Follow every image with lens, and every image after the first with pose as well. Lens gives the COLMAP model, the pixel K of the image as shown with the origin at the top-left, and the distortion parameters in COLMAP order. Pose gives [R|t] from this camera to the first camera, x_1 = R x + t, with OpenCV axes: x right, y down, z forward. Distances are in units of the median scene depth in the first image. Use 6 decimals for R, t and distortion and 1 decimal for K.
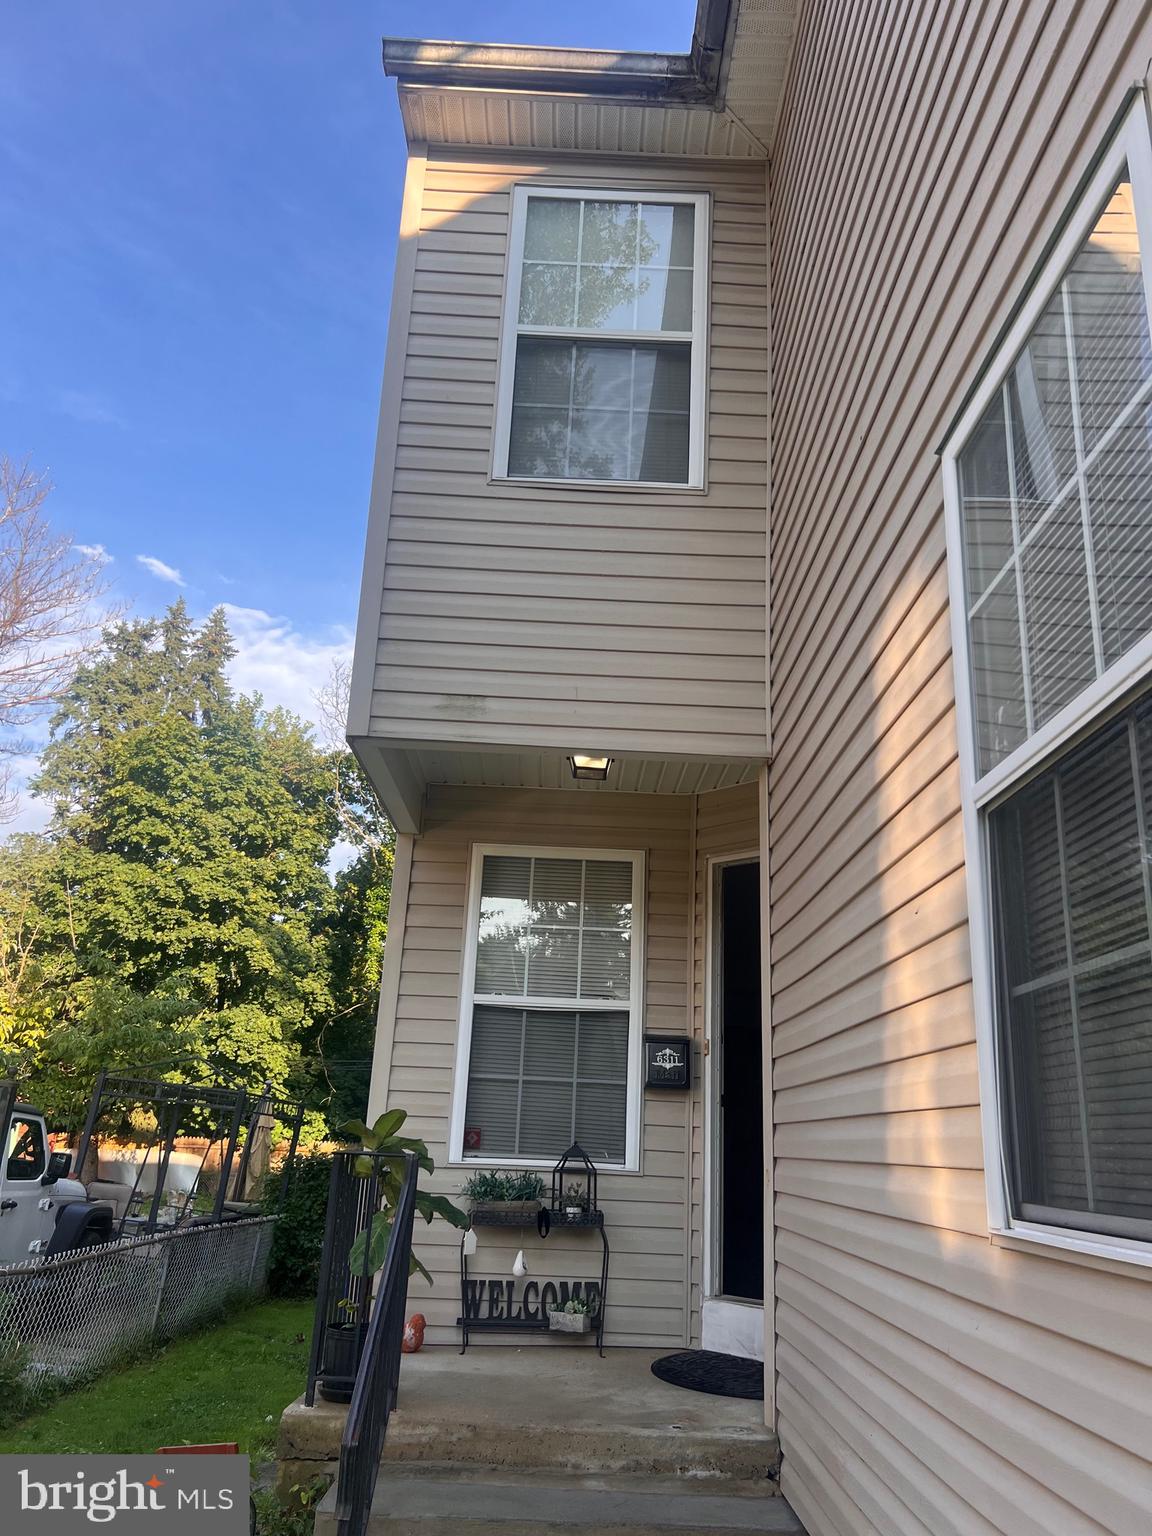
lens RADIAL K [[1185.3, 0, 576.0], [0, 1185.3, 768.0], [0, 0, 1]] dist [0.062409, -0.093723]
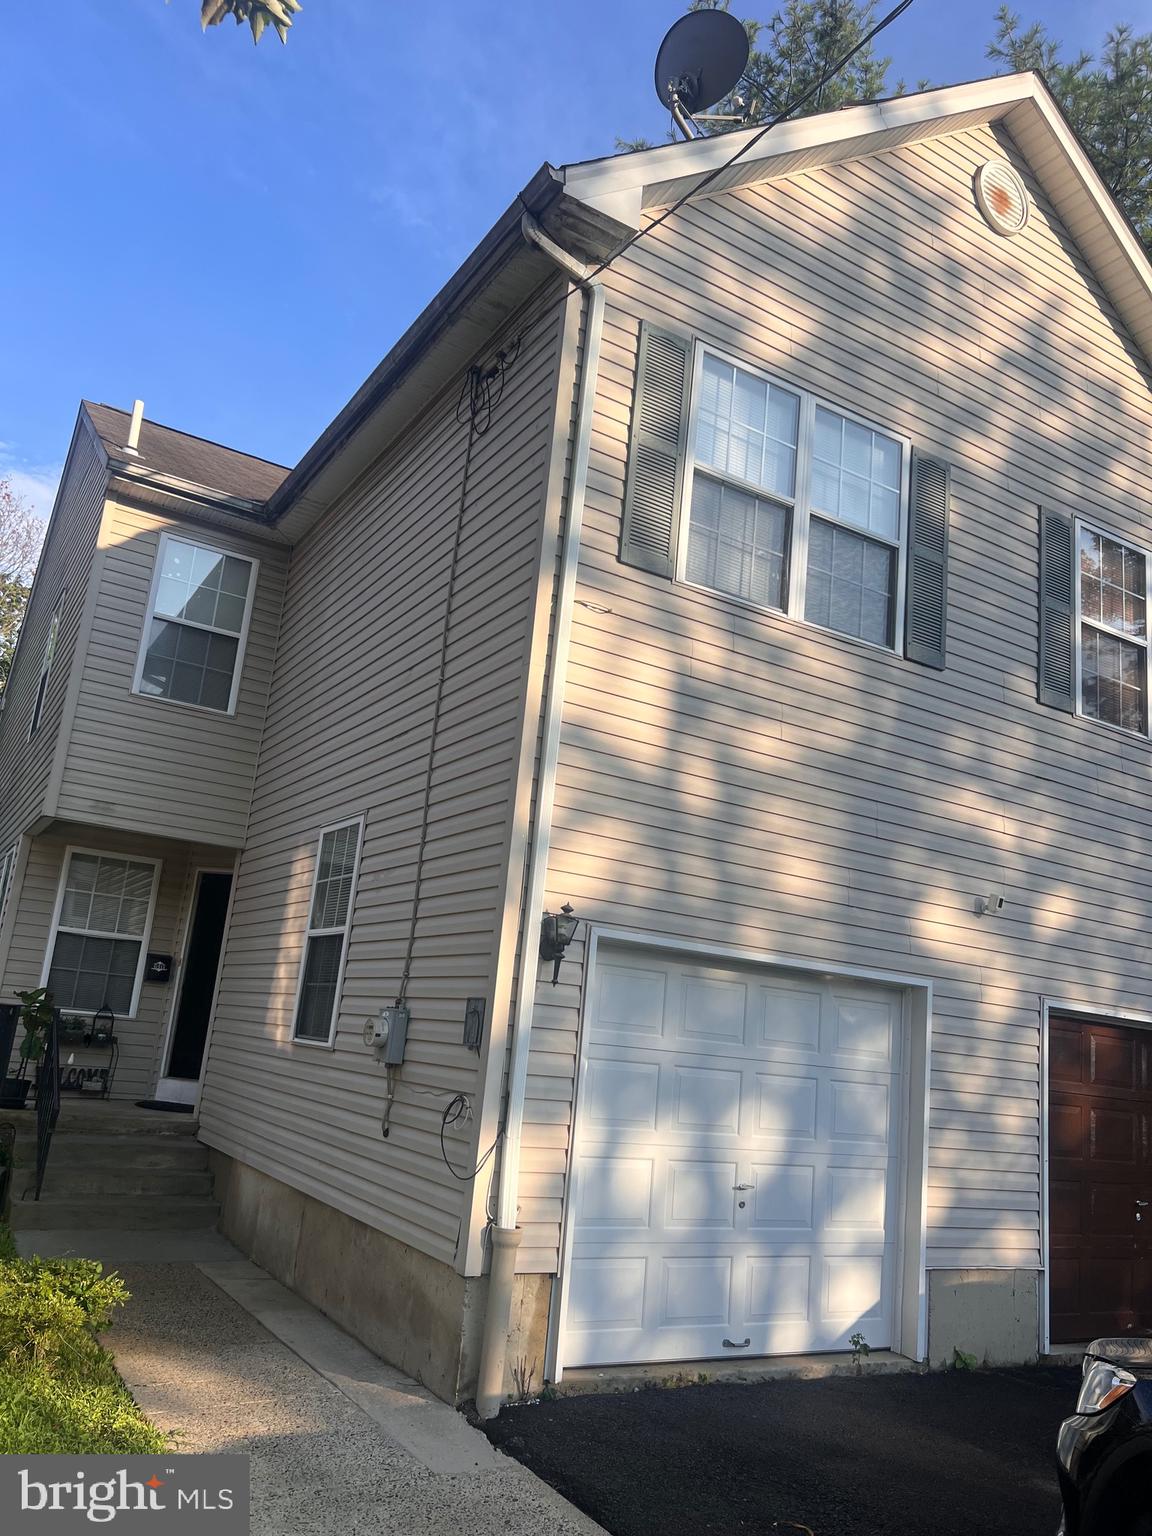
lens RADIAL K [[1185.3, 0, 576.0], [0, 1185.3, 768.0], [0, 0, 1]] dist [0.062409, -0.093723]
pose [[0.867685, 0.152278, 0.473218, -0.345697], [-0.205817, 0.976552, 0.063135, -0.388611], [-0.452507, -0.152178, 0.878680, -1.140170]]
